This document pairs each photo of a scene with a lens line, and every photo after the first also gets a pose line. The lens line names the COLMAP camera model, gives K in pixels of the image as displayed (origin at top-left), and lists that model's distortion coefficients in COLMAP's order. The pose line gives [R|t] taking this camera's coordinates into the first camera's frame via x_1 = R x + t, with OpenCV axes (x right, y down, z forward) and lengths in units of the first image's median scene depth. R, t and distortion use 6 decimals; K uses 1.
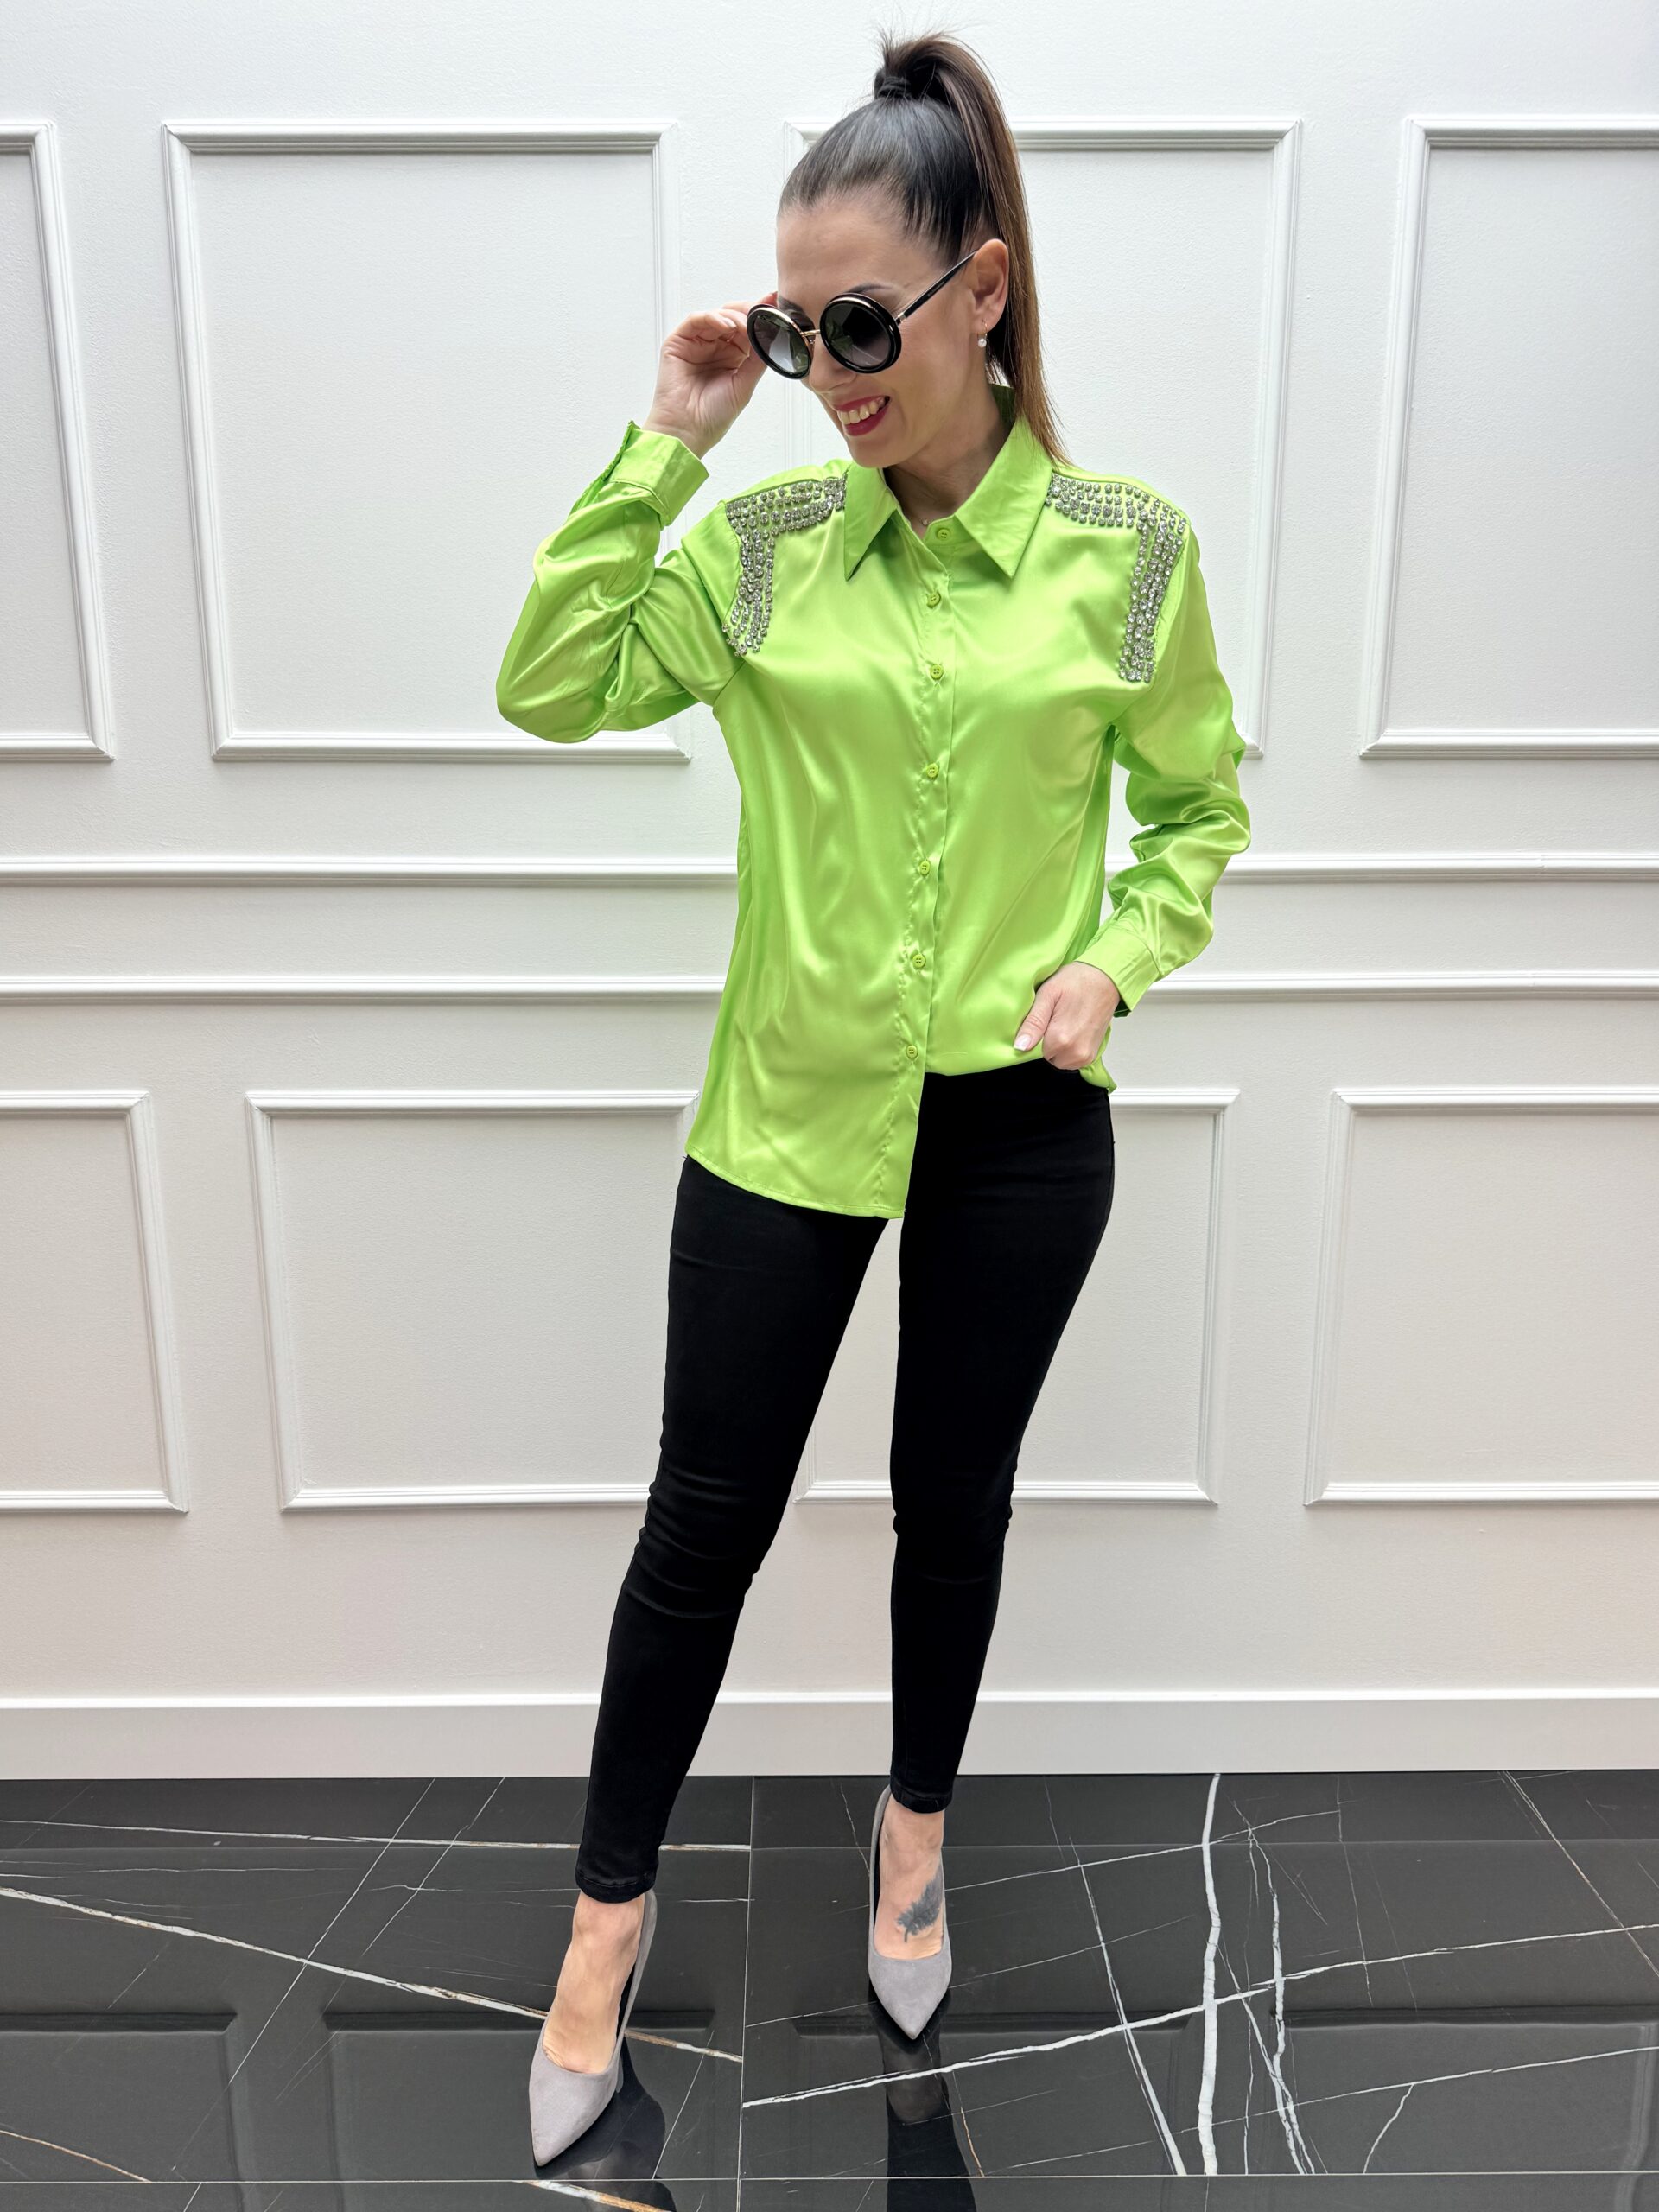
lens RADIAL K [[1507.6, 0, 811.4], [0, 1507.6, 1129.7], [0, 0, 1]] dist [-0.003221, -0.008582]
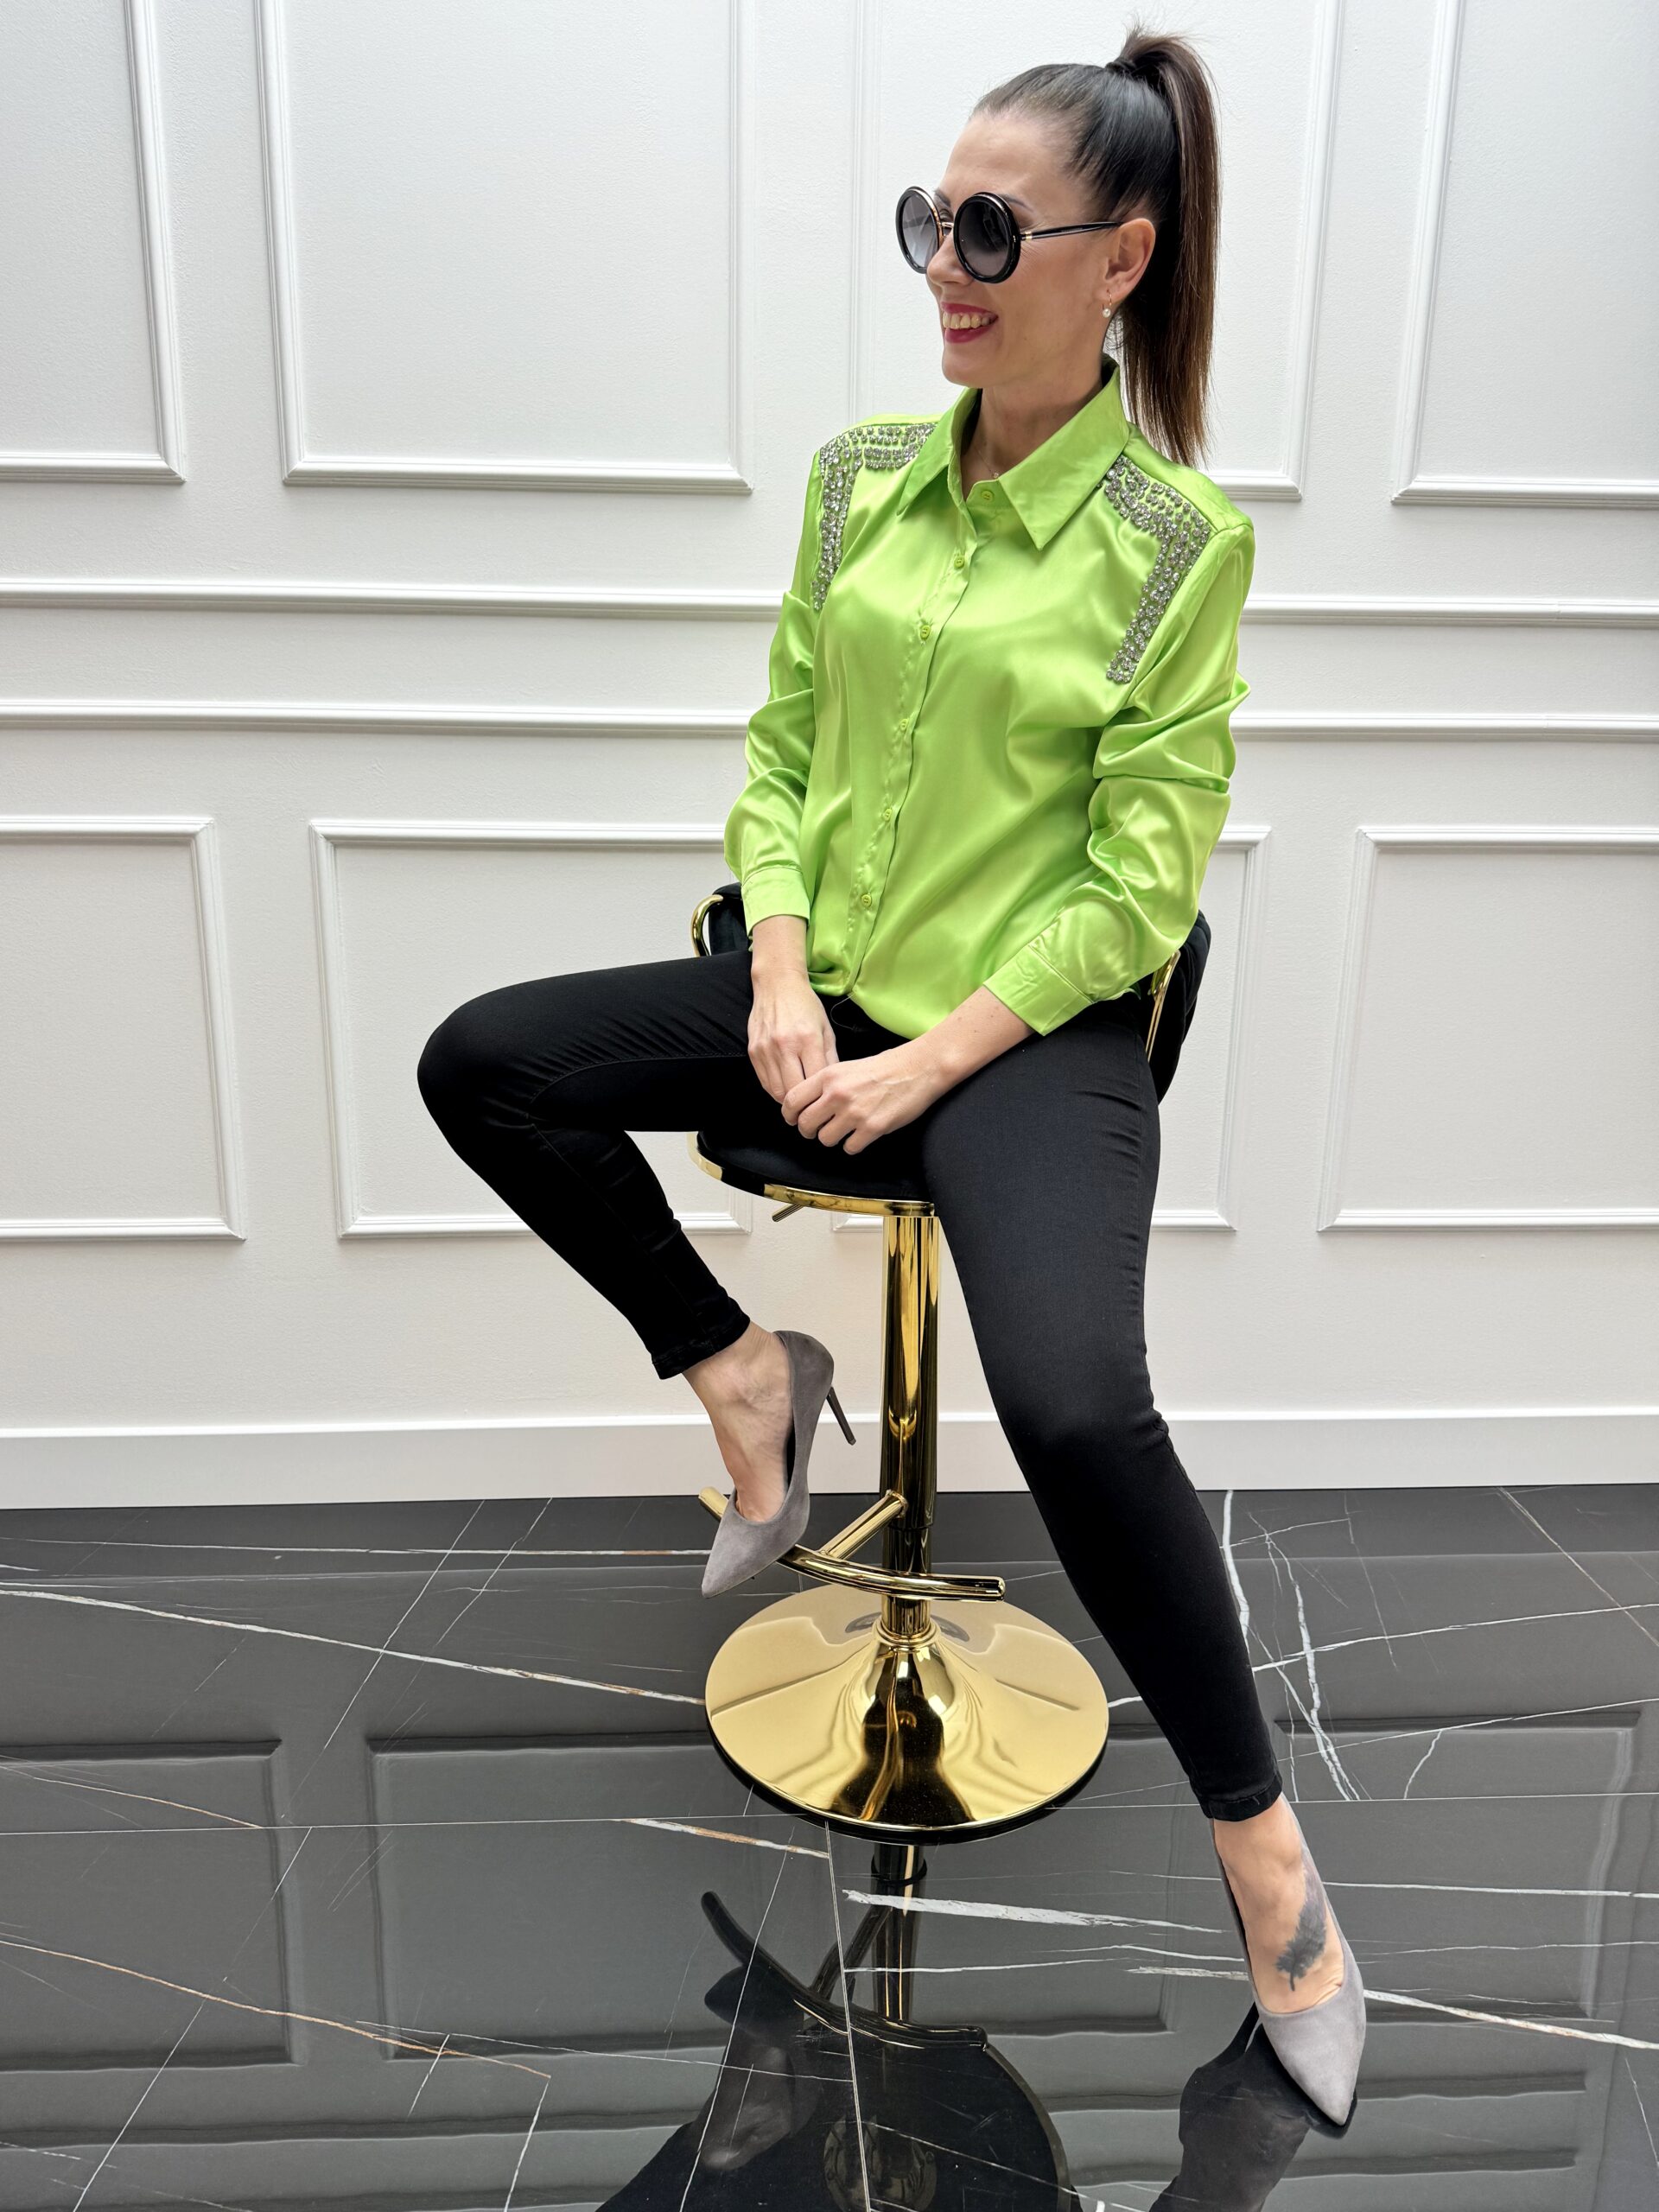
lens RADIAL K [[1511.6, 0, 782.2], [0, 1511.6, 1050.8], [0, 0, 1]] dist [0.004873, -0.016427]
pose [[0.999156, 0.002876, 0.040975, -0.103091], [-0.003836, 0.999719, 0.023379, 0.112797], [-0.040896, -0.023516, 0.998887, -0.043002]]
